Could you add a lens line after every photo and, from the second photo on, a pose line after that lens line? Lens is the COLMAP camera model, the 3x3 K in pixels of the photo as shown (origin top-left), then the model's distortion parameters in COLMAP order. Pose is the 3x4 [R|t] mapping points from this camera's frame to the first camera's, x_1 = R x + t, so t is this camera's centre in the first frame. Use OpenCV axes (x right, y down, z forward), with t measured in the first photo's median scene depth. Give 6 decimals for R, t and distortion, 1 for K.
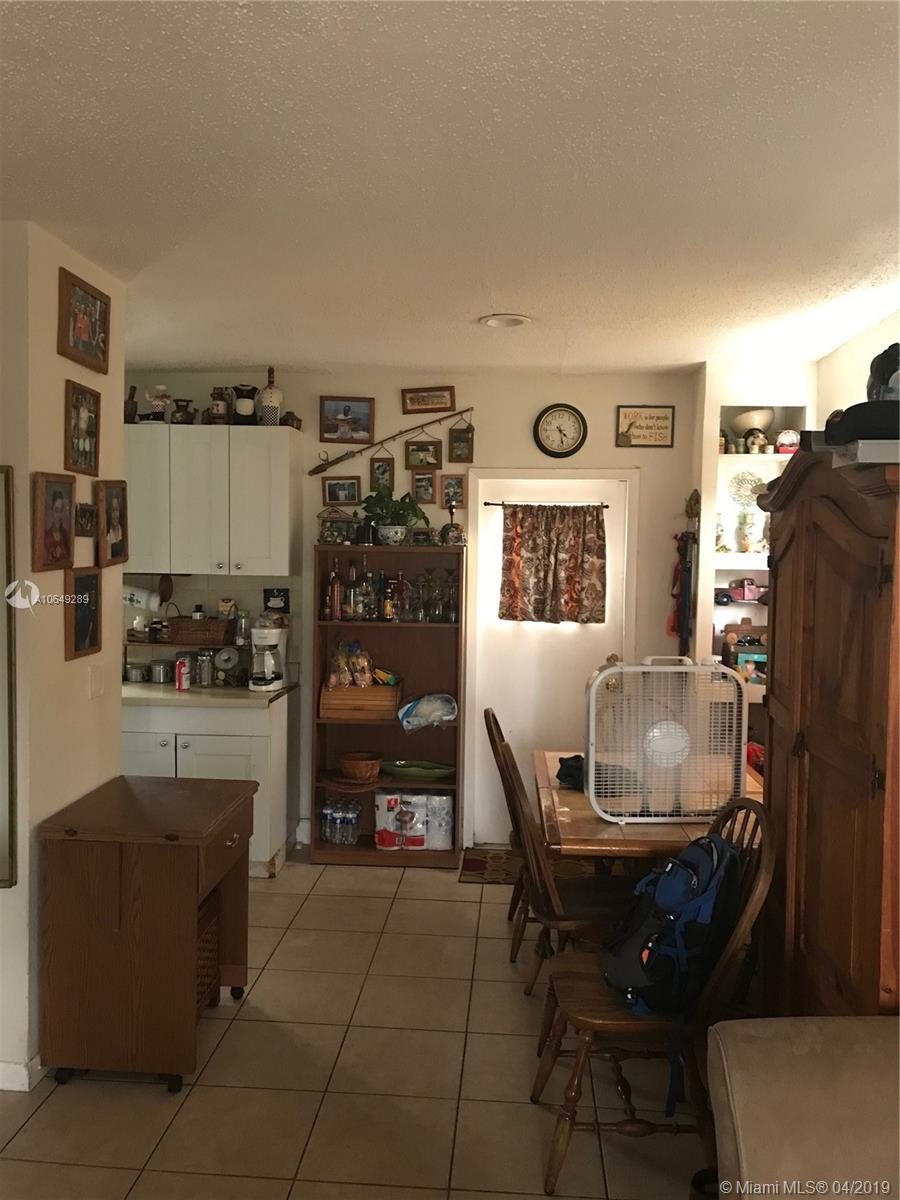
lens RADIAL K [[971.8, 0, 448.2], [0, 971.8, 596.3], [0, 0, 1]] dist [0.040683, -0.052093]
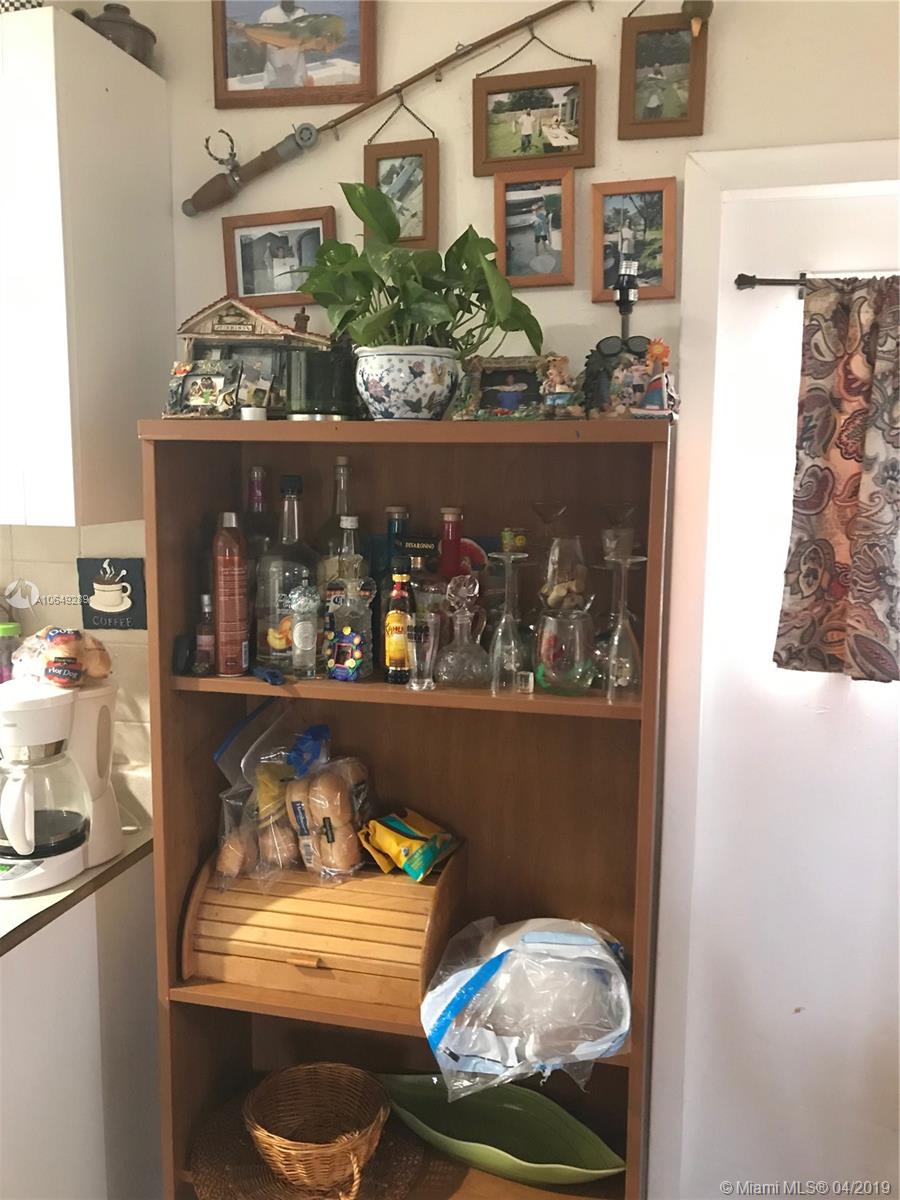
lens RADIAL K [[971.8, 0, 450.3], [0, 971.8, 593.7], [0, 0, 1]] dist [0.040683, -0.052093]
pose [[0.984912, 0.017801, -0.172137, 0.003896], [-0.004296, 0.996904, 0.078509, -0.023340], [0.173002, -0.076585, 0.981939, 0.687413]]
